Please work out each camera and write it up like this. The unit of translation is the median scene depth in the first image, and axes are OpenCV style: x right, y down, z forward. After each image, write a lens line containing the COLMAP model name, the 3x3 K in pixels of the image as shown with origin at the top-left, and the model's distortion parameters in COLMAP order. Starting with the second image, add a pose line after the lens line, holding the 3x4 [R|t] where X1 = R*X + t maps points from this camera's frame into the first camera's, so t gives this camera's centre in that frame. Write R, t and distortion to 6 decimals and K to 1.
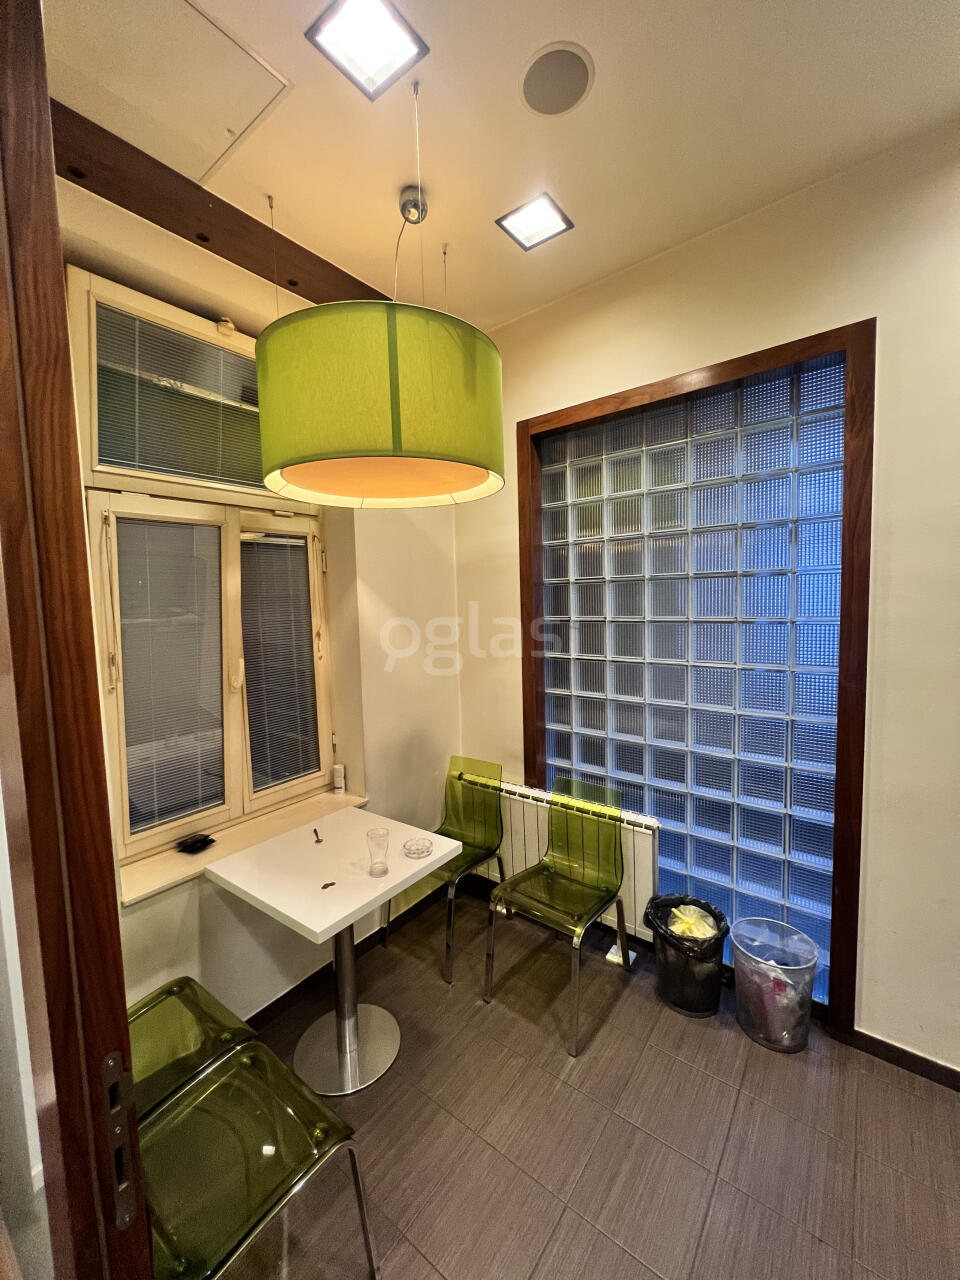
lens RADIAL K [[516.3, 0, 480.0], [0, 516.3, 640.0], [0, 0, 1]] dist [-0.003027, 0.000153]
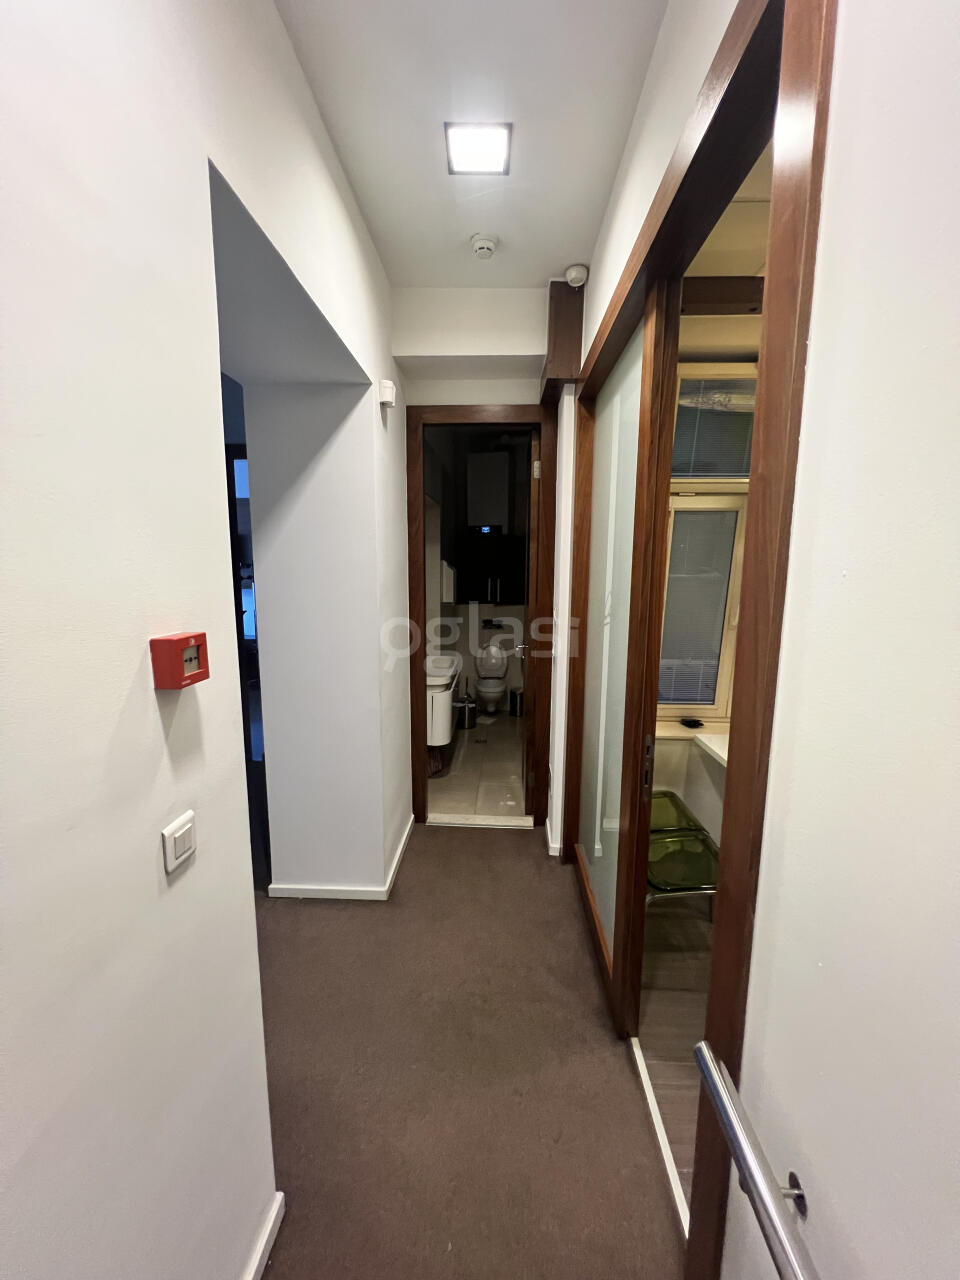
lens RADIAL K [[514.9, 0, 480.0], [0, 514.9, 640.0], [0, 0, 1]] dist [-0.002338, 0.000023]
pose [[0.585372, 0.149455, -0.796871, 0.264771], [-0.086400, 0.988765, 0.121977, 0.020116], [0.806148, -0.002553, 0.591708, -0.415654]]
